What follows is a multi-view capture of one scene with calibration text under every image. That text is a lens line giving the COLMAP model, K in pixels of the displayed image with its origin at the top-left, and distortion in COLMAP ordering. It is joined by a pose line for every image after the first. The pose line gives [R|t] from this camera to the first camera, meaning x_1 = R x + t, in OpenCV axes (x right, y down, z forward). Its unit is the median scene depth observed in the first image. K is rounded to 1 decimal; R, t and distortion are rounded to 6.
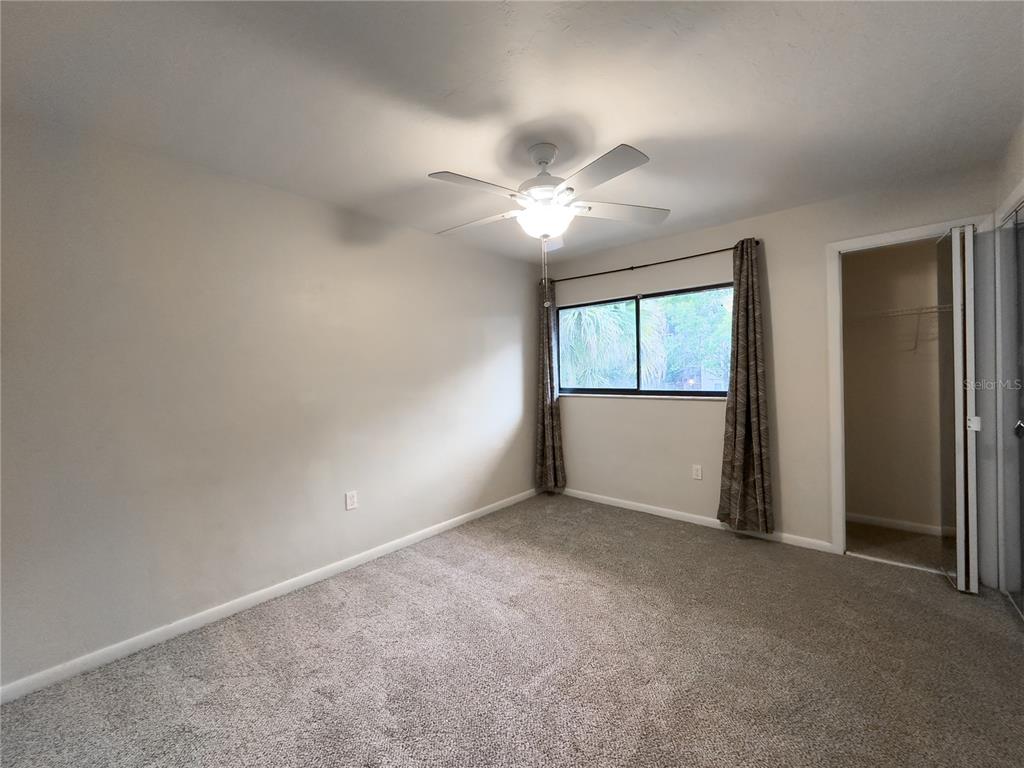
lens RADIAL K [[411.4, 0, 512.0], [0, 411.4, 384.0], [0, 0, 1]] dist [0.000458, 0.000163]
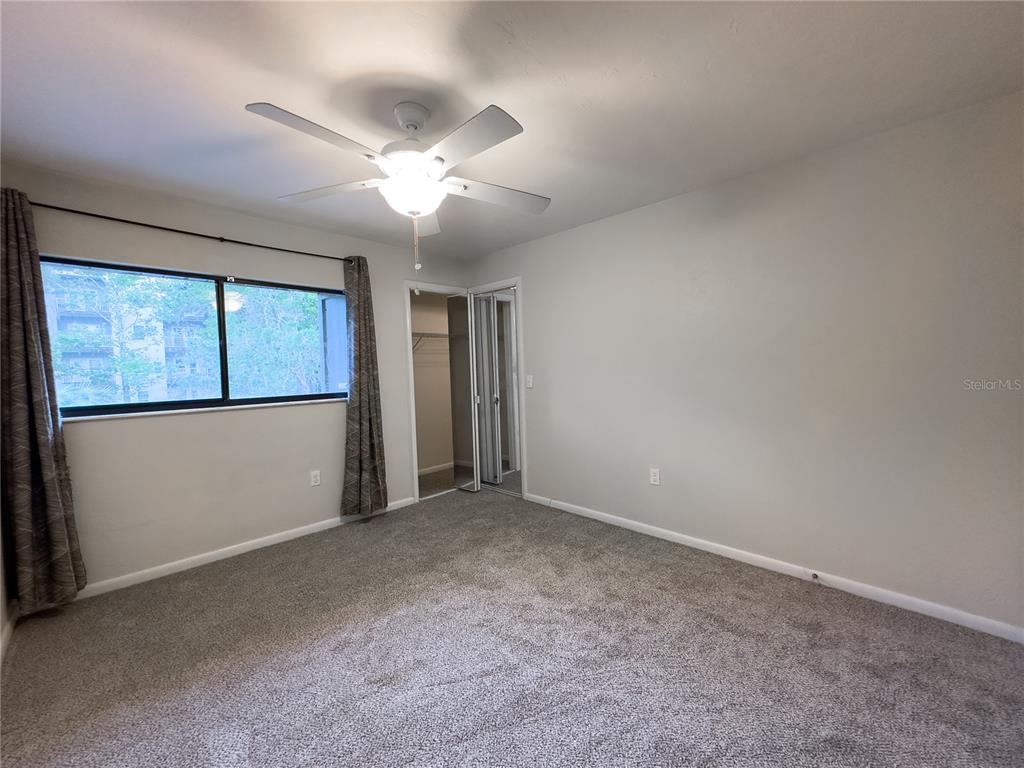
lens RADIAL K [[409.6, 0, 512.0], [0, 409.6, 384.0], [0, 0, 1]] dist [-0.000812, 0.000143]
pose [[0.060999, -0.022803, 0.997877, -0.504561], [0.052176, 0.998445, 0.019626, -0.001681], [-0.996773, 0.050868, 0.062094, 0.498534]]
